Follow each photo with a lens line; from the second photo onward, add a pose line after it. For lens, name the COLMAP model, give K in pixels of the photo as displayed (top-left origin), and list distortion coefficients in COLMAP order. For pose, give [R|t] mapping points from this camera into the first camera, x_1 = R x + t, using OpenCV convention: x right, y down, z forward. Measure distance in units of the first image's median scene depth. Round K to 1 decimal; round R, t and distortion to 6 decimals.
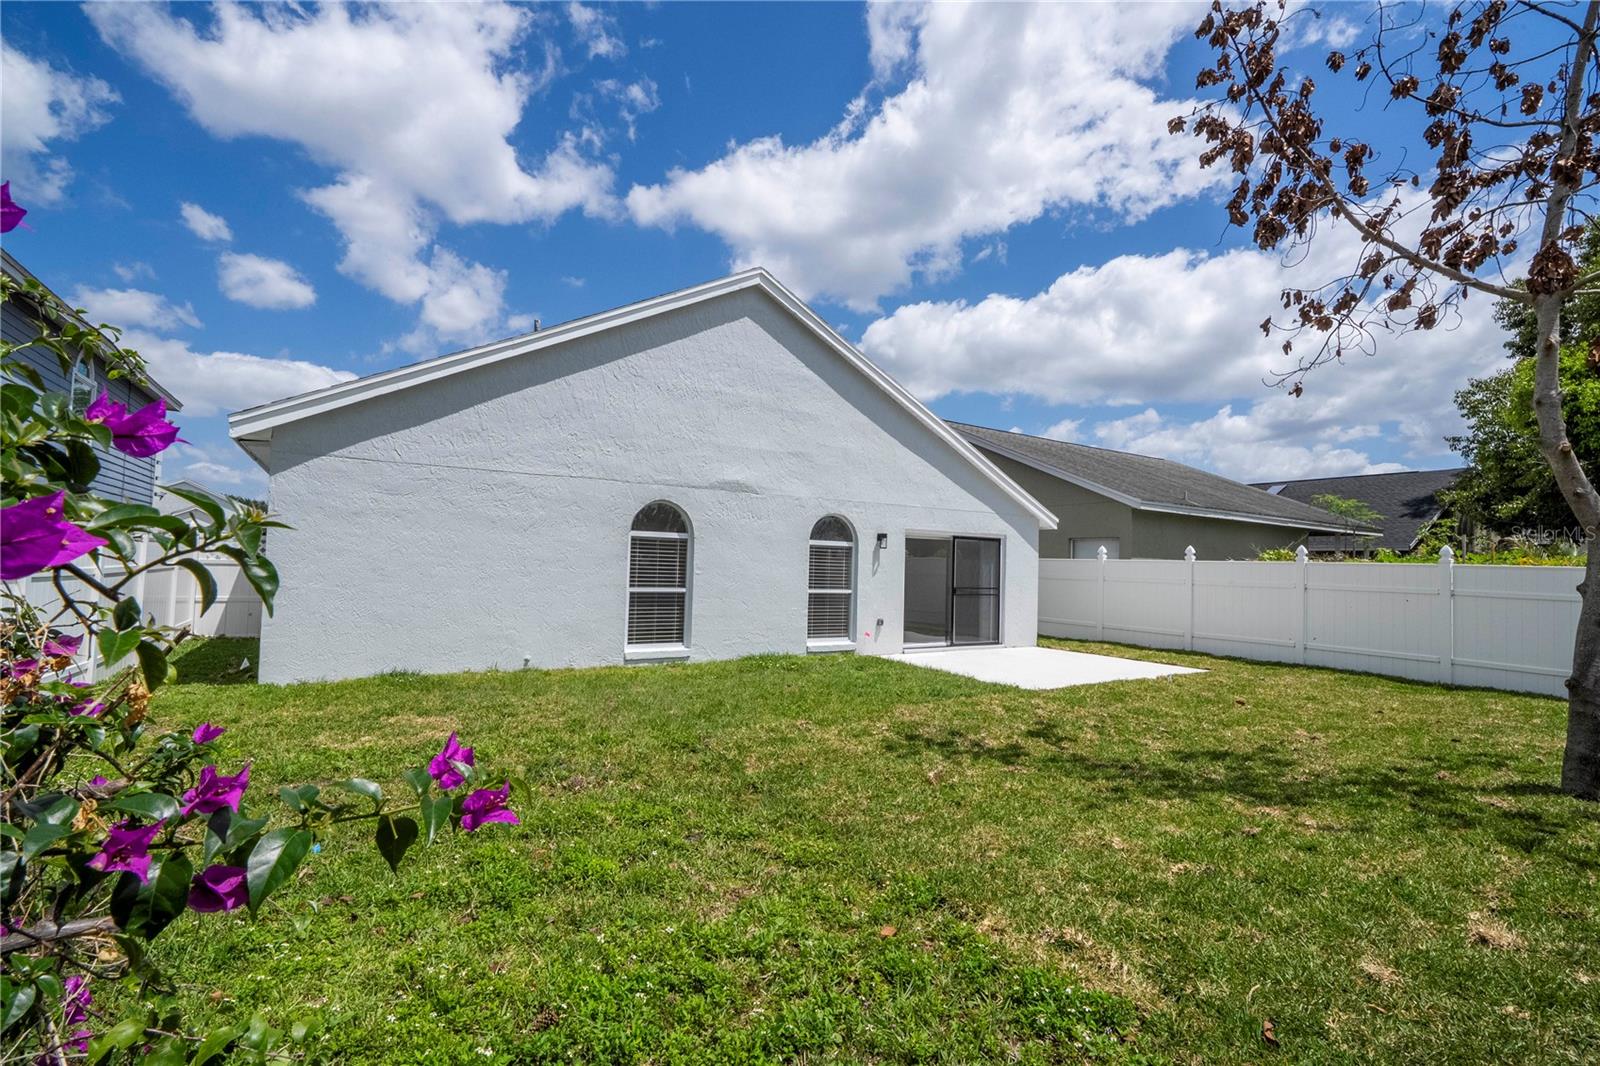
lens RADIAL K [[723.6, 0, 802.3], [0, 723.6, 533.8], [0, 0, 1]] dist [0.001195, 0.000767]
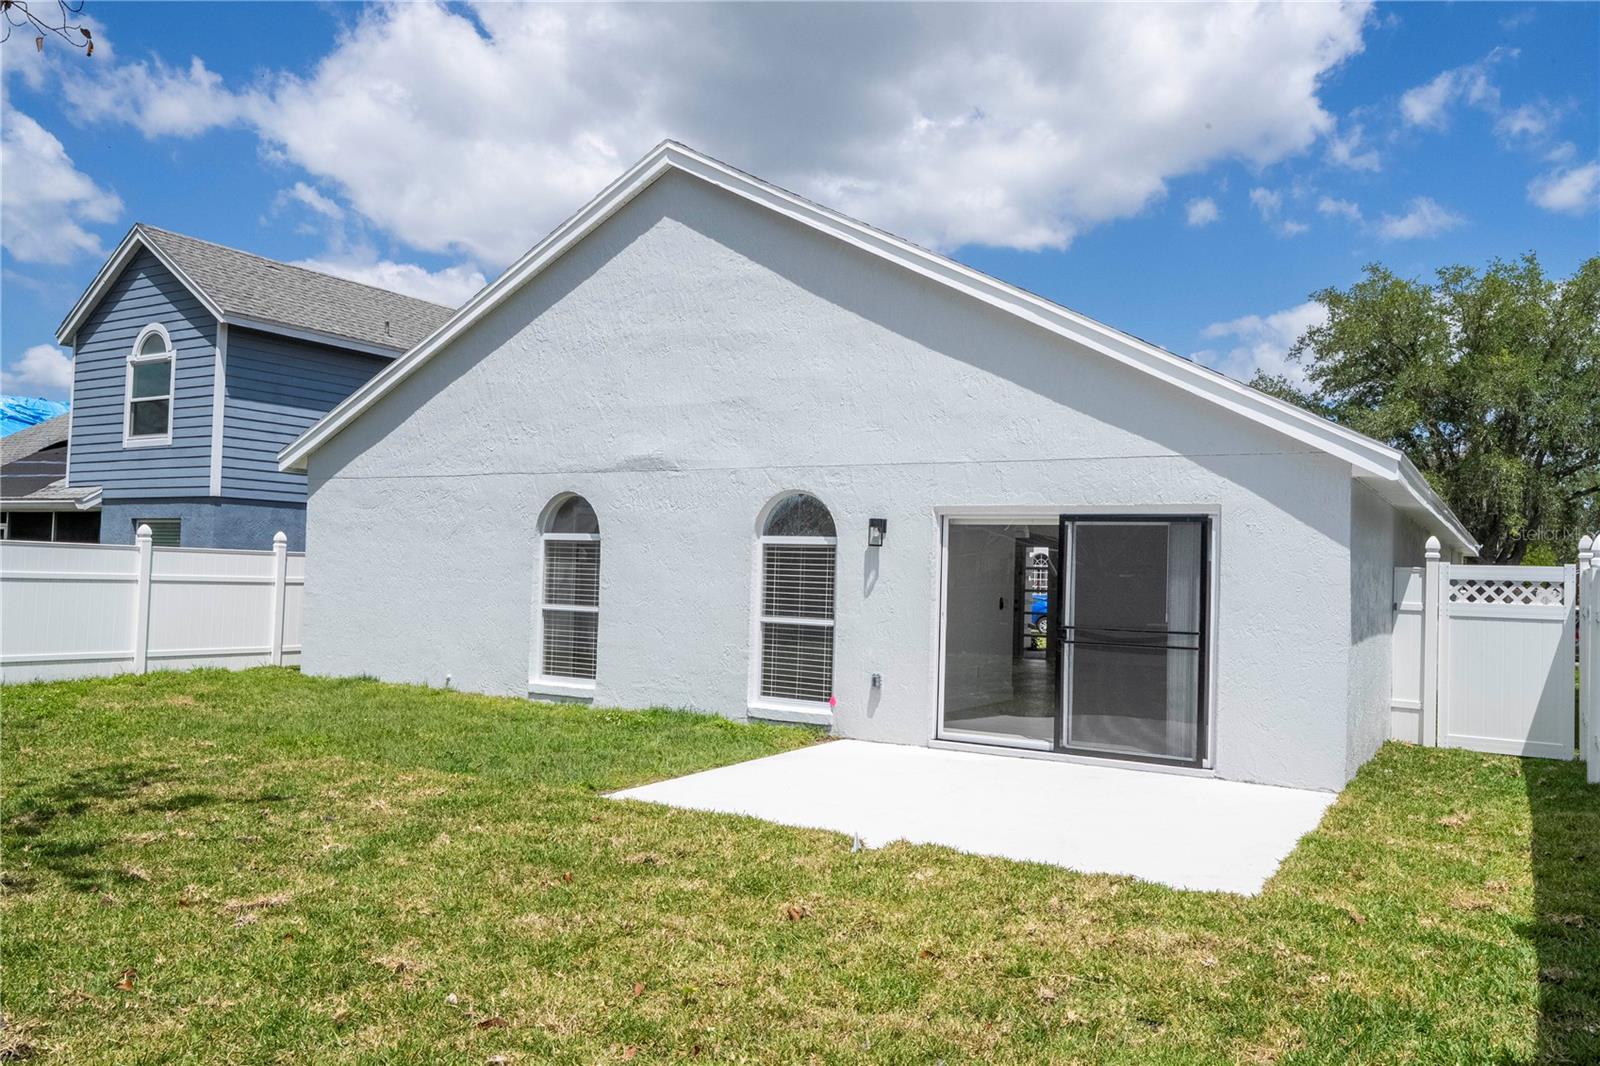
lens RADIAL K [[1174.9, 0, 803.5], [0, 1174.9, 535.3], [0, 0, 1]] dist [0.012401, 0.001332]
pose [[0.446601, -0.047187, -0.893488, 0.919470], [0.017366, 0.998877, -0.044073, 0.052588], [0.894565, 0.004167, 0.446919, 0.584120]]
